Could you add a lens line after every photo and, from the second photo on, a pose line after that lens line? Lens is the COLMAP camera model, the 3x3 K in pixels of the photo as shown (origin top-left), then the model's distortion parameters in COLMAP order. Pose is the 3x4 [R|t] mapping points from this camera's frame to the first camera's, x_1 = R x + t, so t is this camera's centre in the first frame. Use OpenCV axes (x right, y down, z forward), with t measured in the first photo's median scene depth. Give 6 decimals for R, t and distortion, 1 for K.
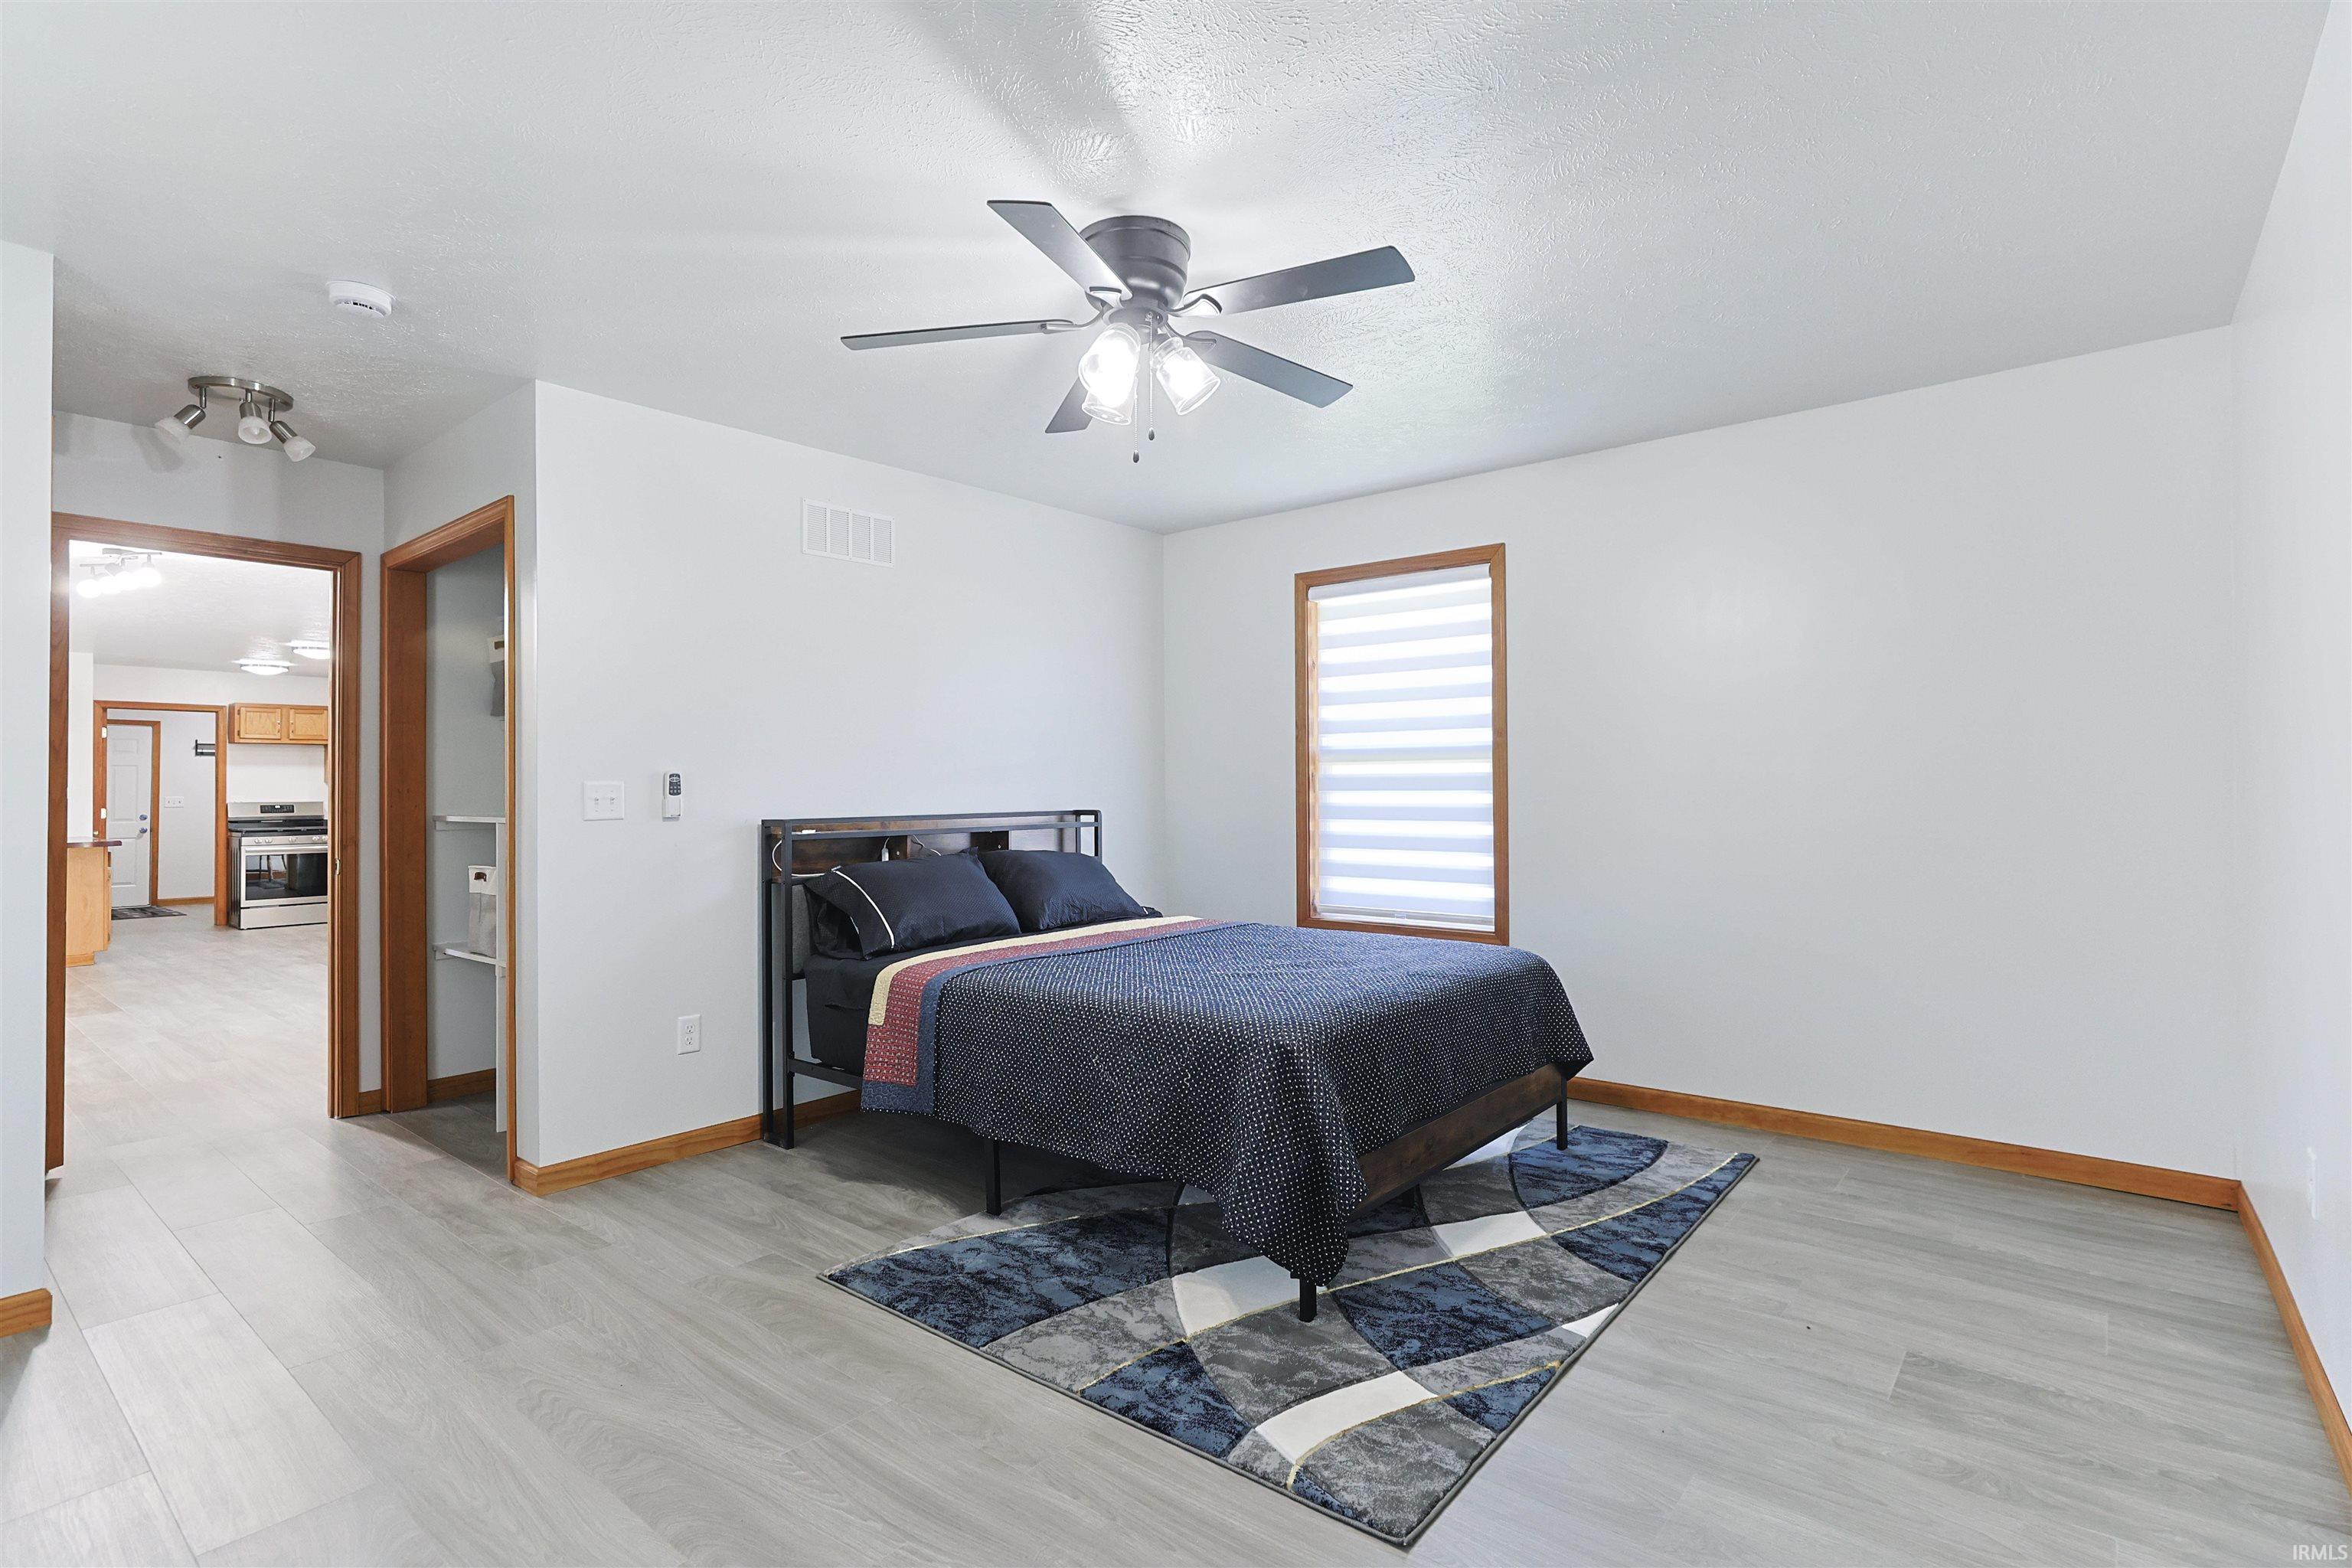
lens RADIAL K [[1107.1, 0, 1233.3], [0, 1107.1, 777.6], [0, 0, 1]] dist [-0.024495, 0.000841]
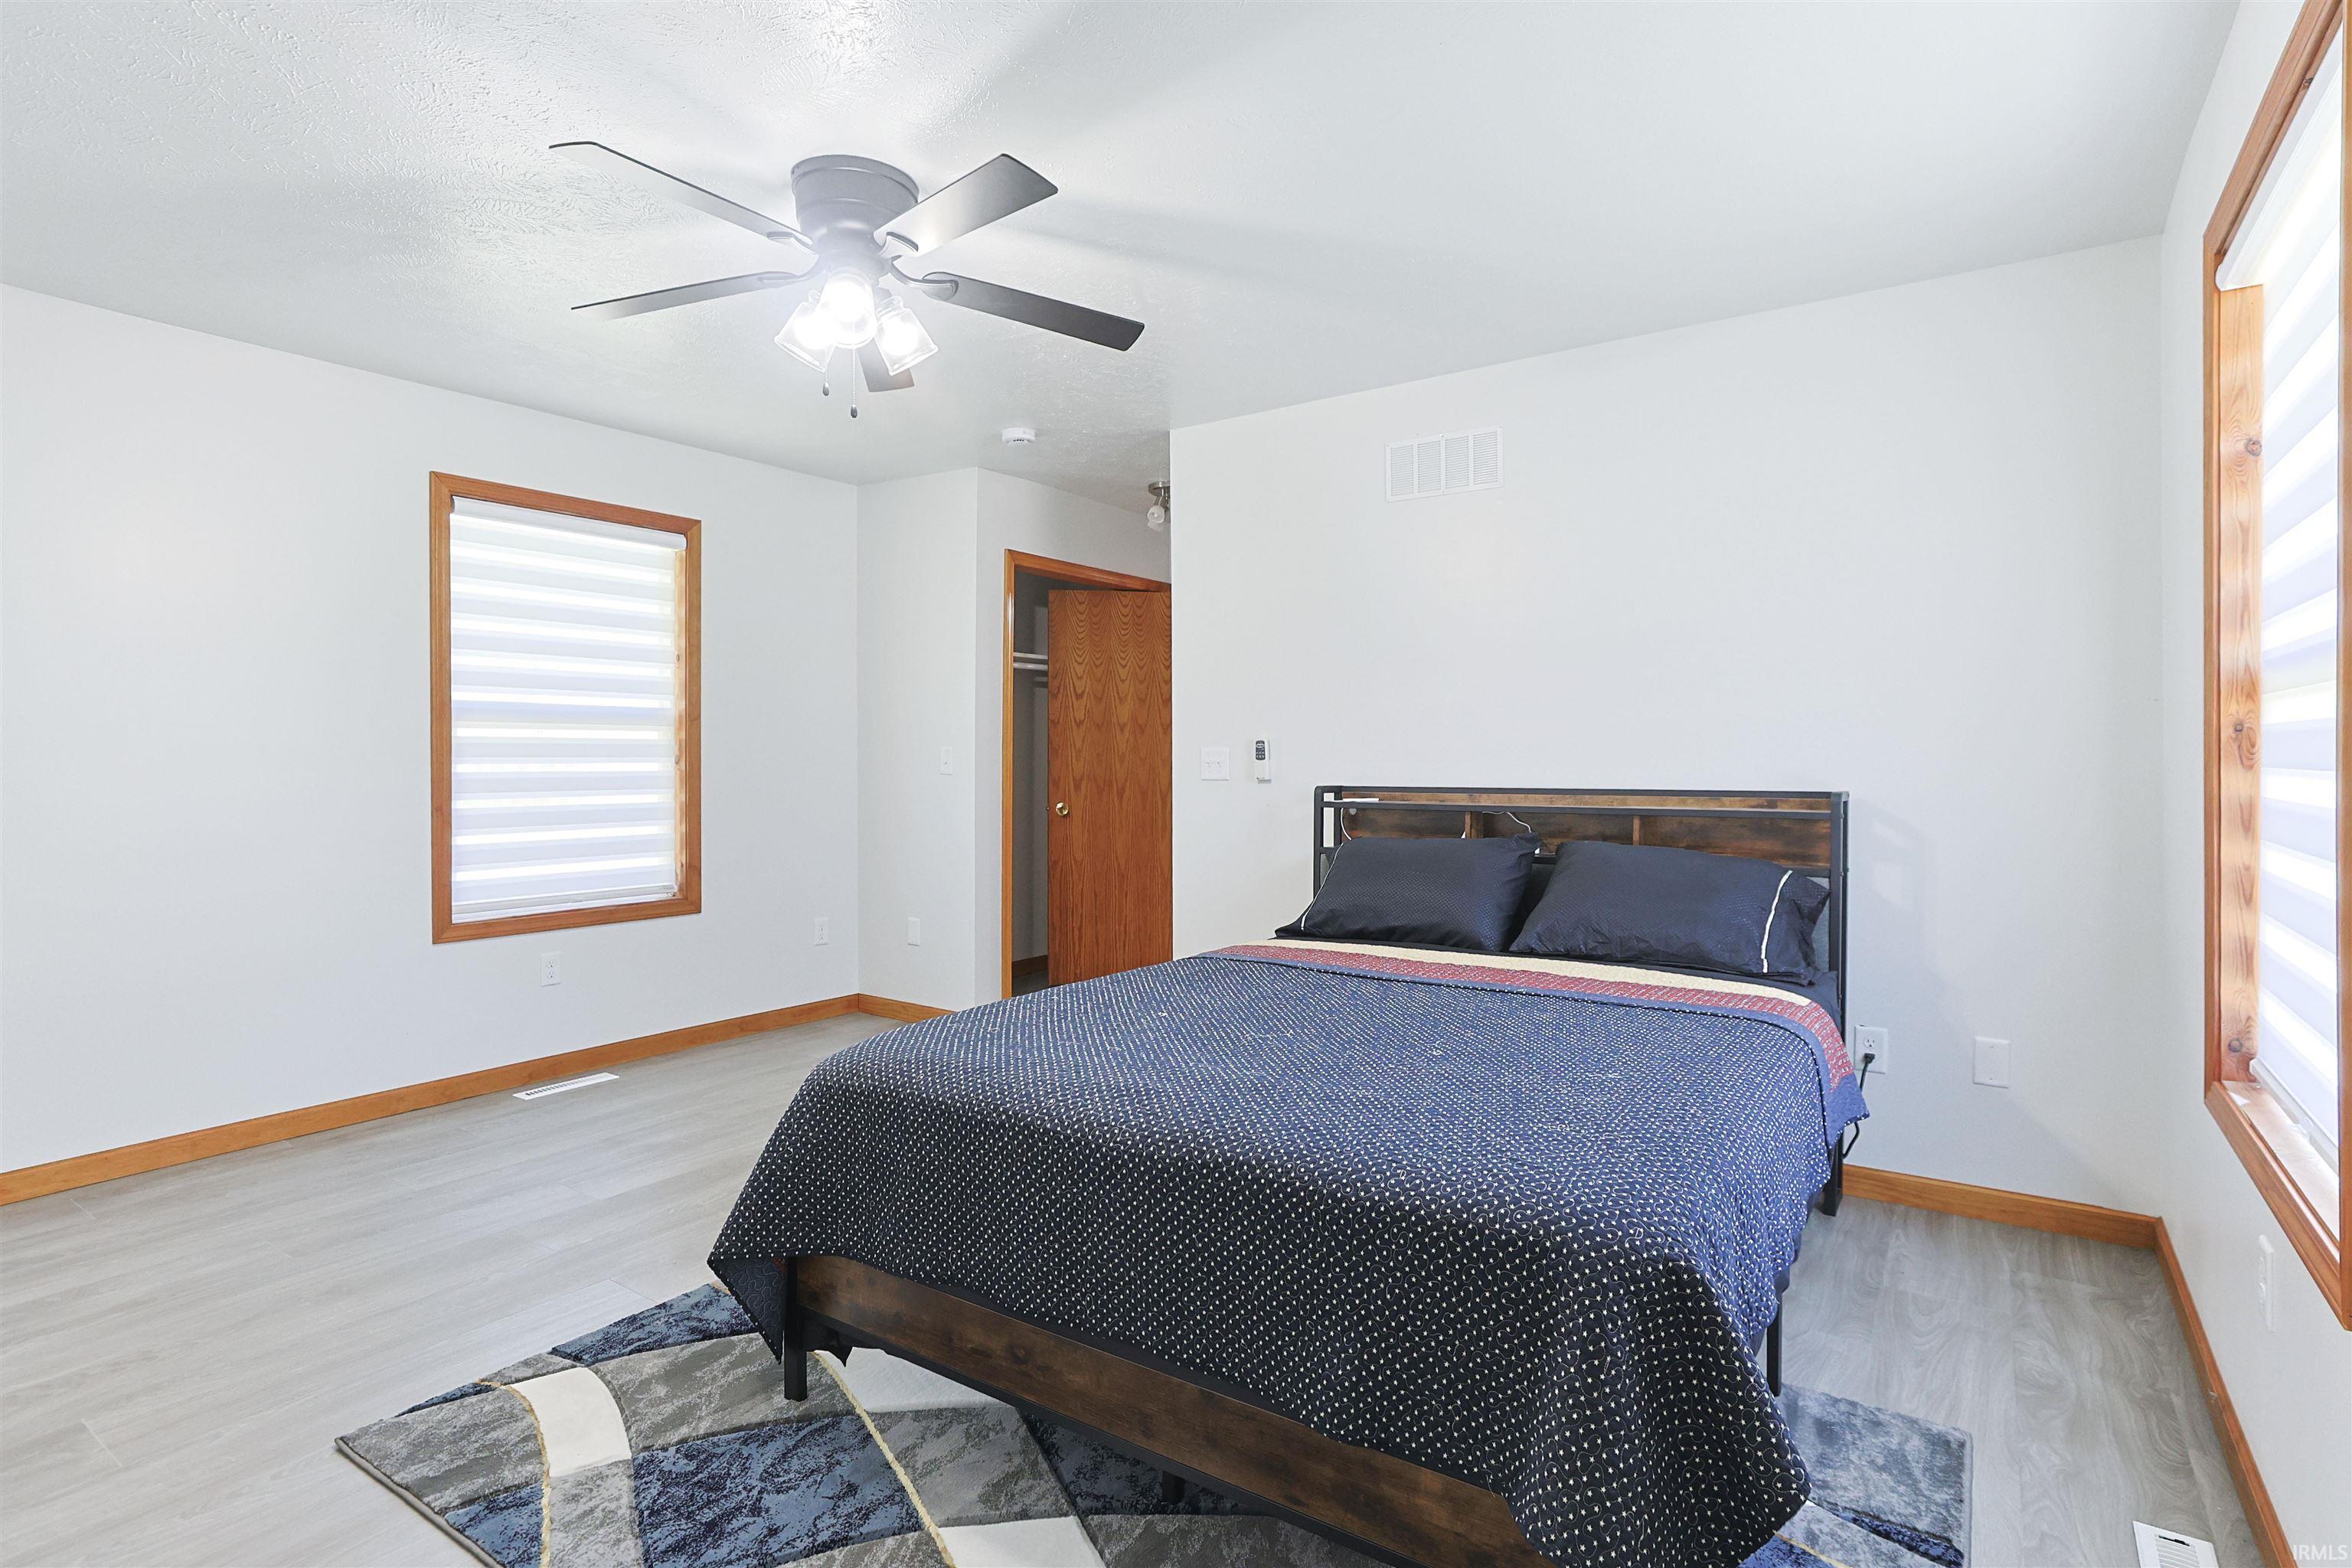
lens RADIAL K [[1161.6, 0, 1205.9], [0, 1161.6, 780.9], [0, 0, 1]] dist [0.000284, 0.000619]
pose [[0.063400, 0.028239, -0.997589, 0.869207], [0.015800, 0.999446, 0.029296, 0.002210], [0.997863, -0.017619, 0.062918, 1.147017]]
